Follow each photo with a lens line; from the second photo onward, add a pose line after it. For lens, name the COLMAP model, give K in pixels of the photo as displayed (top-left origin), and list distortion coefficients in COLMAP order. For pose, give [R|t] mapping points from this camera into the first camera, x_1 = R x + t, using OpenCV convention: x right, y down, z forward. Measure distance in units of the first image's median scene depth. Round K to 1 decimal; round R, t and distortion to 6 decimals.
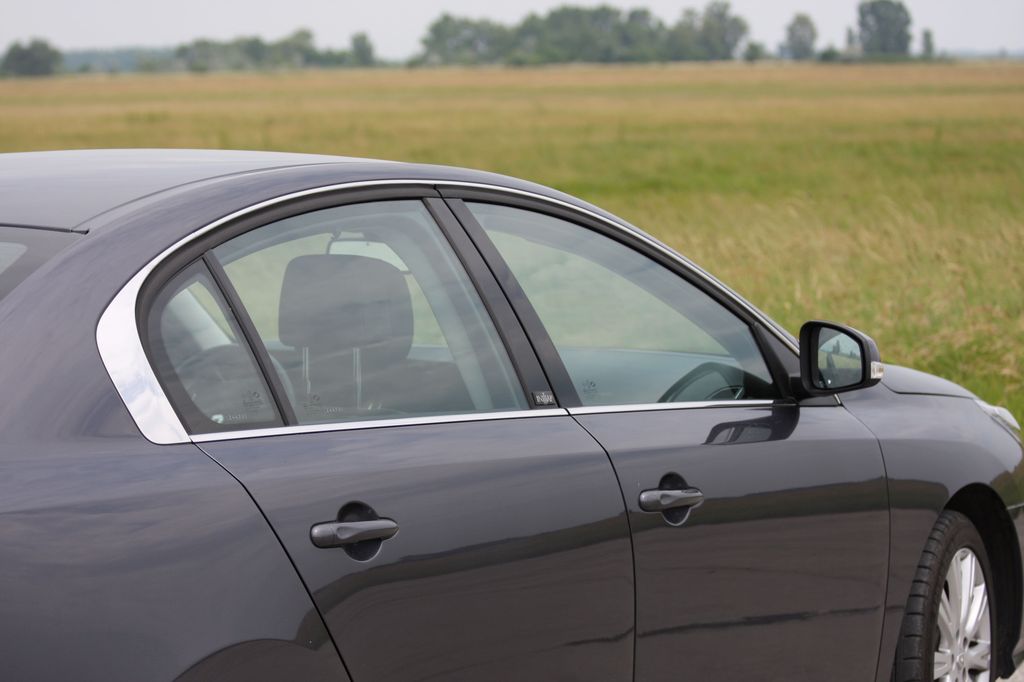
lens RADIAL K [[3528.4, 0, 512.0], [0, 3528.4, 341.0], [0, 0, 1]] dist [-0.645266, 0.089037]
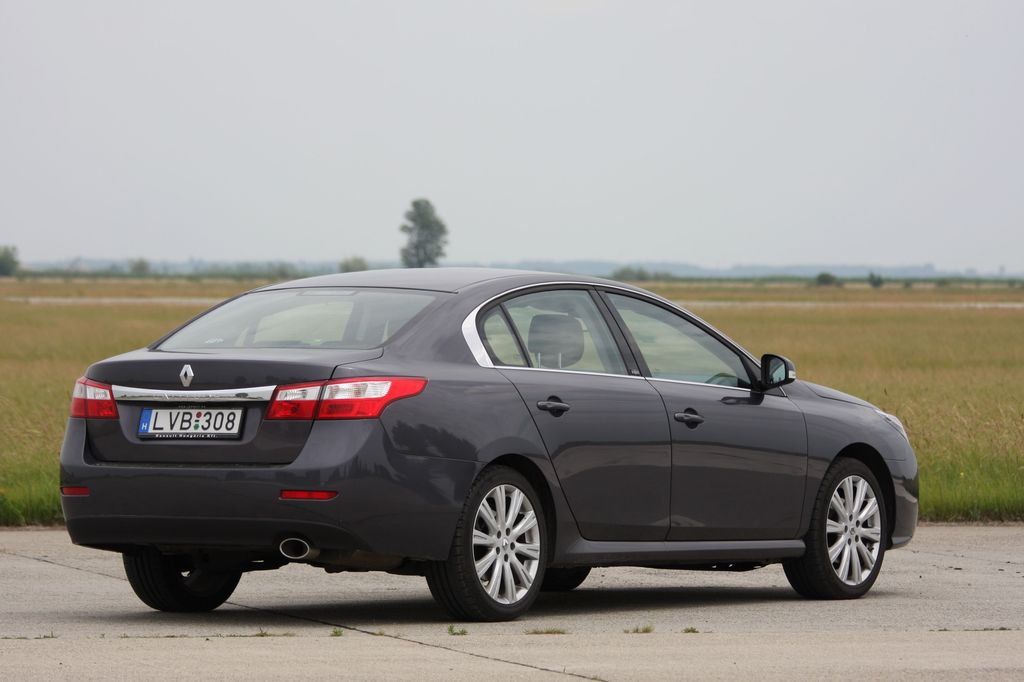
lens RADIAL K [[5775.5, 0, 512.0], [0, 5775.5, 341.0], [0, 0, 1]] dist [0.162225, 1.866768]
pose [[0.997085, 0.018931, -0.073918, 0.217918], [-0.023774, 0.997589, -0.065200, 0.255926], [0.072506, 0.066767, 0.995131, -2.977610]]
